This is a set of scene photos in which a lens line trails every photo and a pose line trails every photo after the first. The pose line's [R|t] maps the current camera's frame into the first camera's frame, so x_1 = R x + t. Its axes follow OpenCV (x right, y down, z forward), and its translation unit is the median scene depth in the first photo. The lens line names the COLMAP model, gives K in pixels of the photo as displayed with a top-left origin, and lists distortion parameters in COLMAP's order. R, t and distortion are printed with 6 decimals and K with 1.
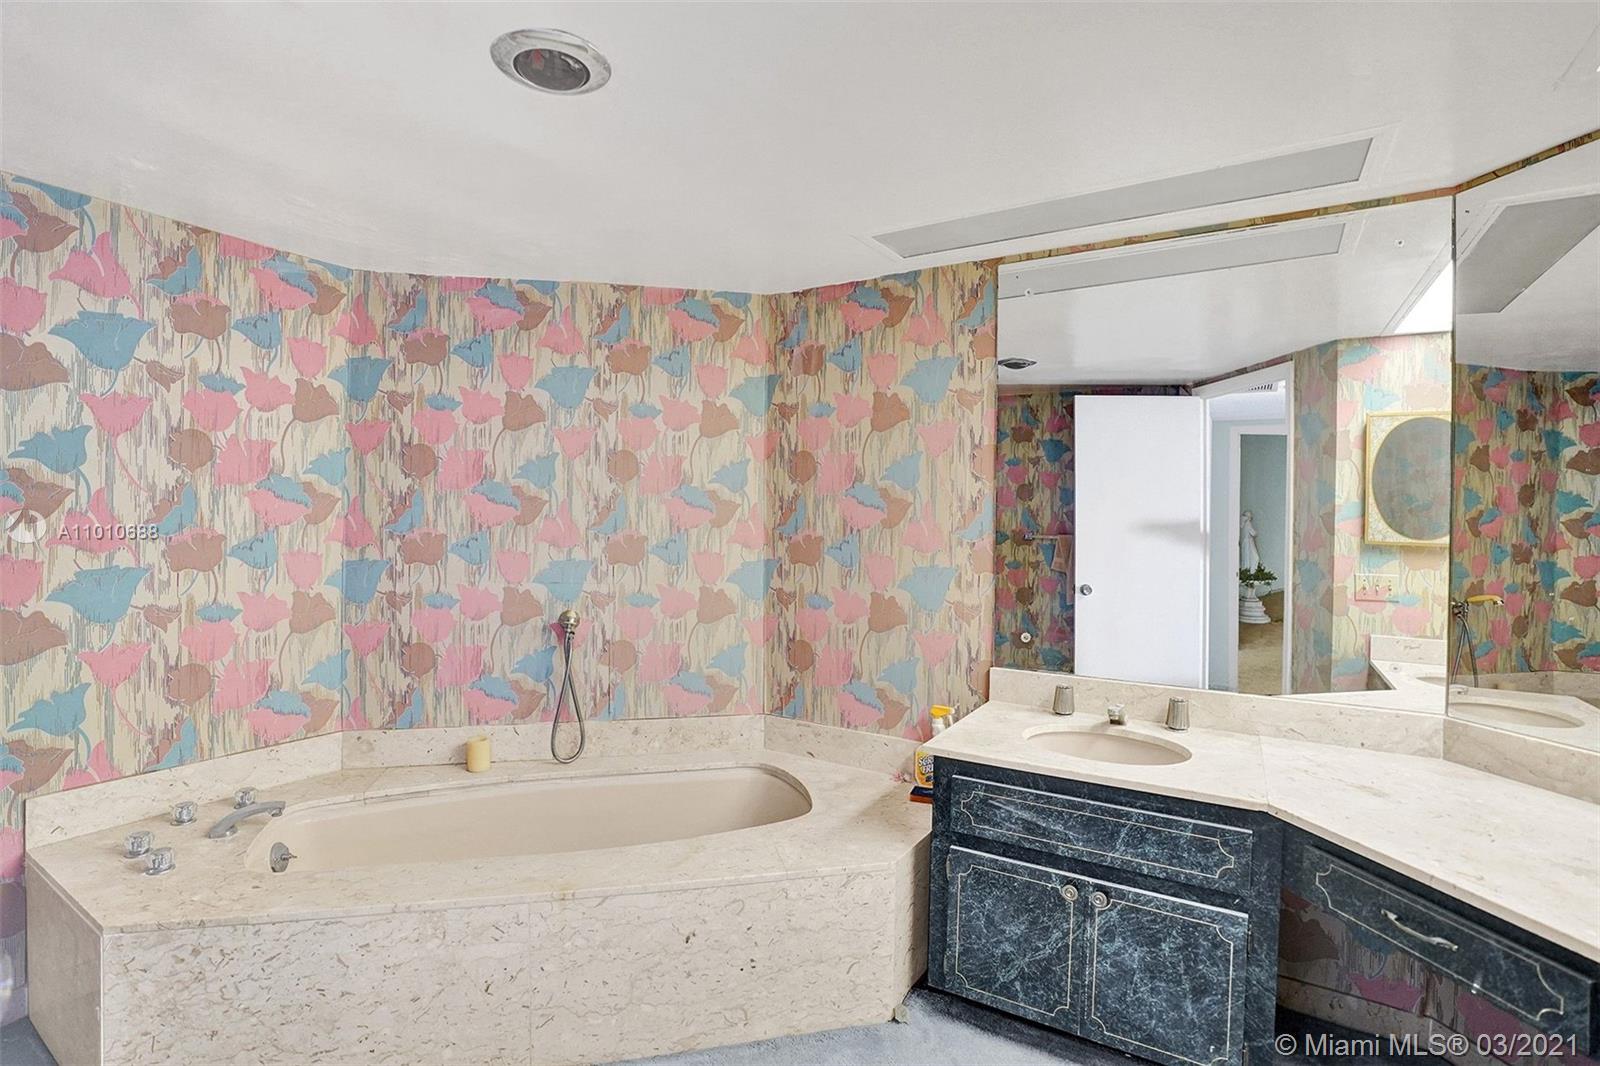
lens RADIAL K [[757.3, 0, 785.1], [0, 757.3, 522.5], [0, 0, 1]] dist [-0.073250, 0.028373]
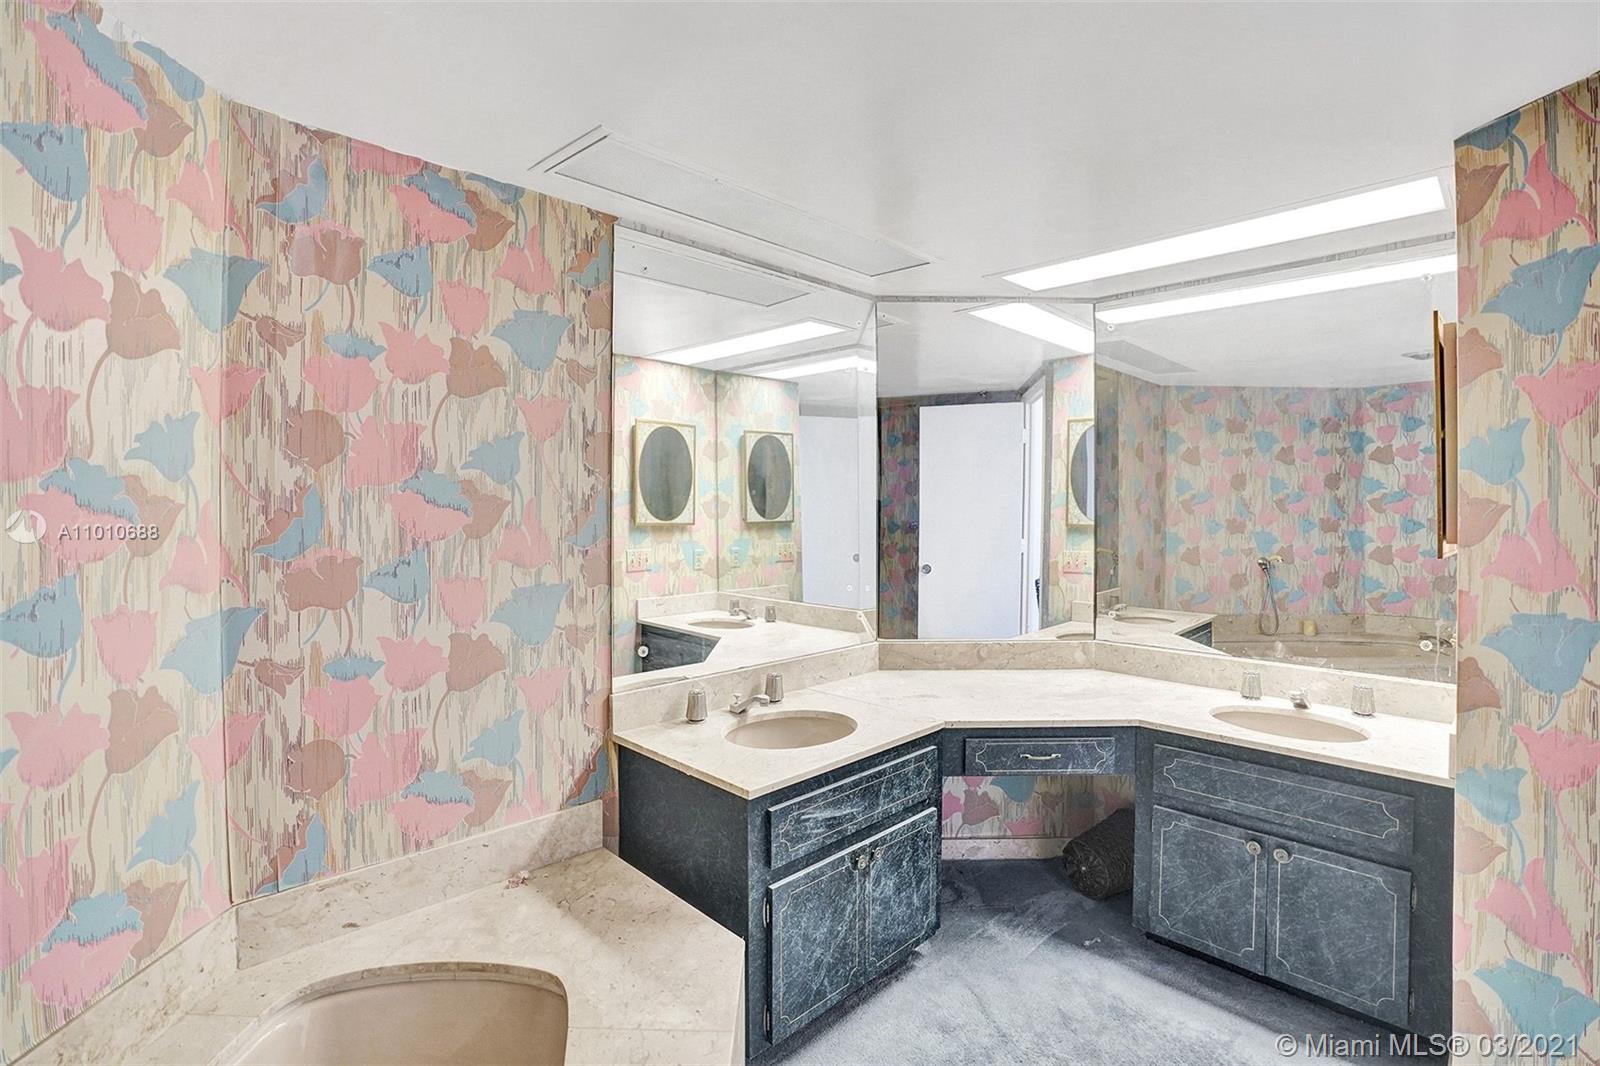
lens RADIAL K [[771.3, 0, 802.1], [0, 771.3, 494.8], [0, 0, 1]] dist [-0.070359, 0.028784]
pose [[0.212127, -0.006285, 0.977222, -0.513679], [0.001805, 0.999980, 0.006040, -0.037760], [-0.977240, 0.000483, 0.212134, 0.589361]]
